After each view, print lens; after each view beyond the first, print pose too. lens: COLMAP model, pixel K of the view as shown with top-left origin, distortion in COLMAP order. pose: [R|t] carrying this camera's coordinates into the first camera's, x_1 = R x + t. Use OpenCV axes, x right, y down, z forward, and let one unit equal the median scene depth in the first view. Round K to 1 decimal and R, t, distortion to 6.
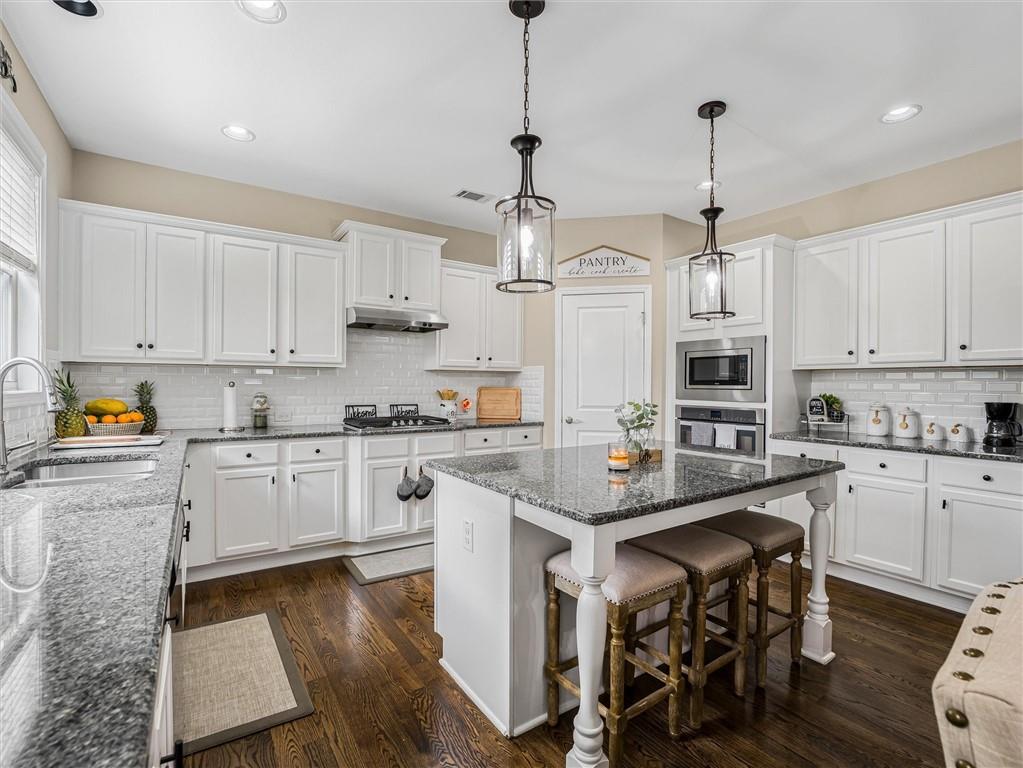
lens RADIAL K [[472.1, 0, 503.7], [0, 472.1, 386.8], [0, 0, 1]] dist [-0.028468, 0.001056]
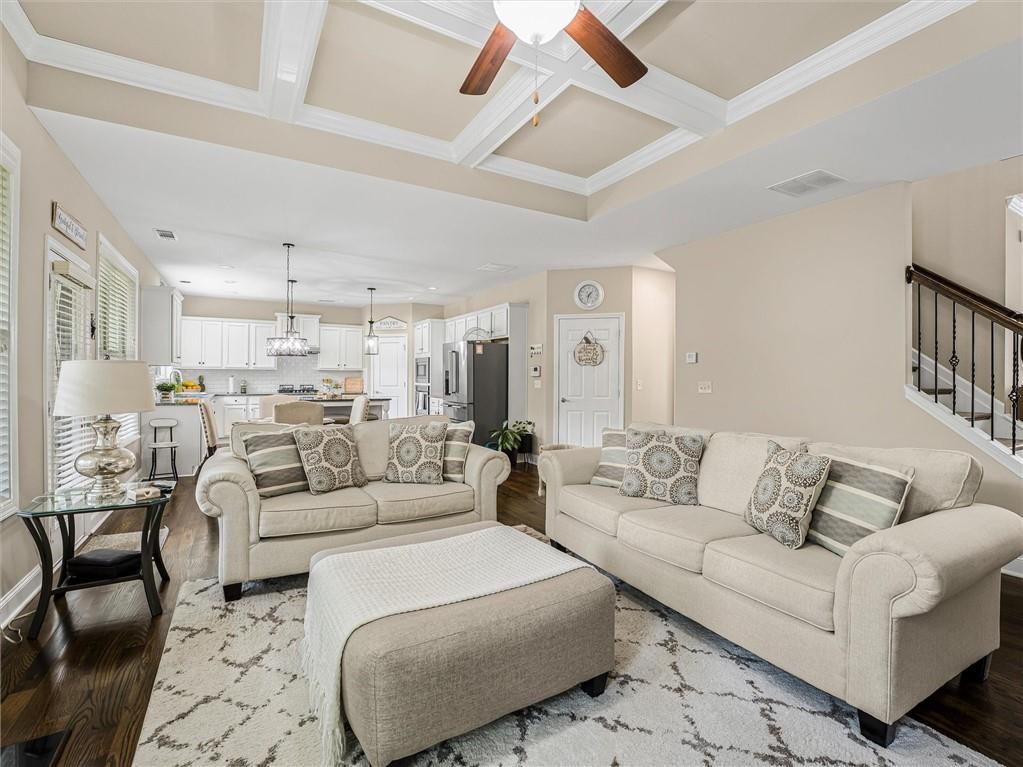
lens RADIAL K [[472.1, 0, 505.4], [0, 472.1, 379.7], [0, 0, 1]] dist [-0.028468, 0.001056]
pose [[0.997560, 0.003131, -0.069738, 1.119942], [-0.002744, 0.999980, 0.005643, -0.004610], [0.069754, -0.005438, 0.997549, -1.500569]]
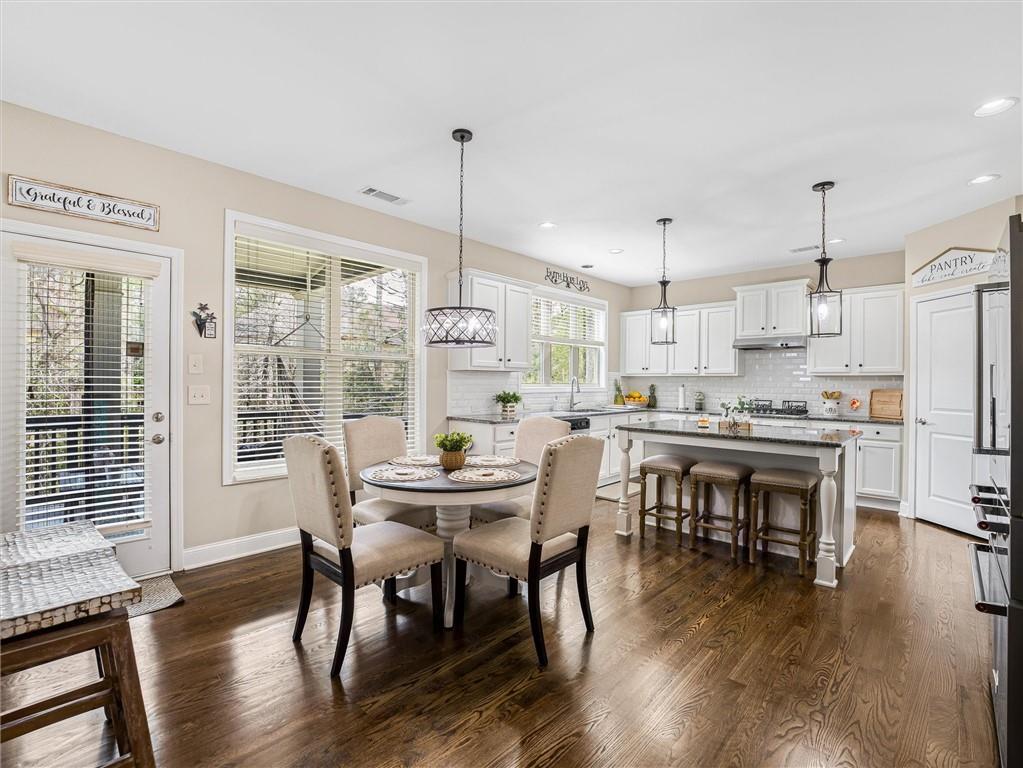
lens RADIAL K [[472.1, 0, 509.6], [0, 472.1, 380.9], [0, 0, 1]] dist [-0.028468, 0.001056]
pose [[0.229981, -0.007202, -0.973168, 1.118949], [-0.014185, 0.999842, -0.010752, 0.006033], [0.973092, 0.016278, 0.229842, -0.152179]]
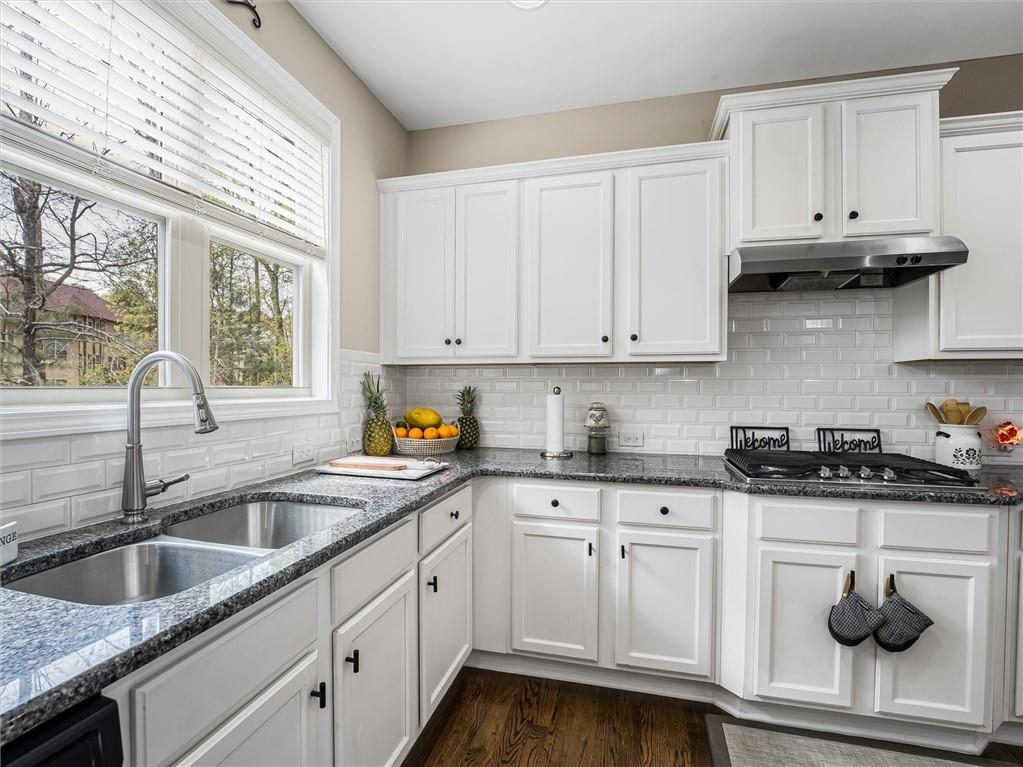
lens RADIAL K [[472.1, 0, 513.1], [0, 472.1, 390.4], [0, 0, 1]] dist [-0.028468, 0.001056]
pose [[0.674064, 0.000989, -0.738673, -0.096764], [-0.003447, 0.999992, -0.001807, -0.003725], [0.738665, 0.003764, 0.674062, 0.451459]]
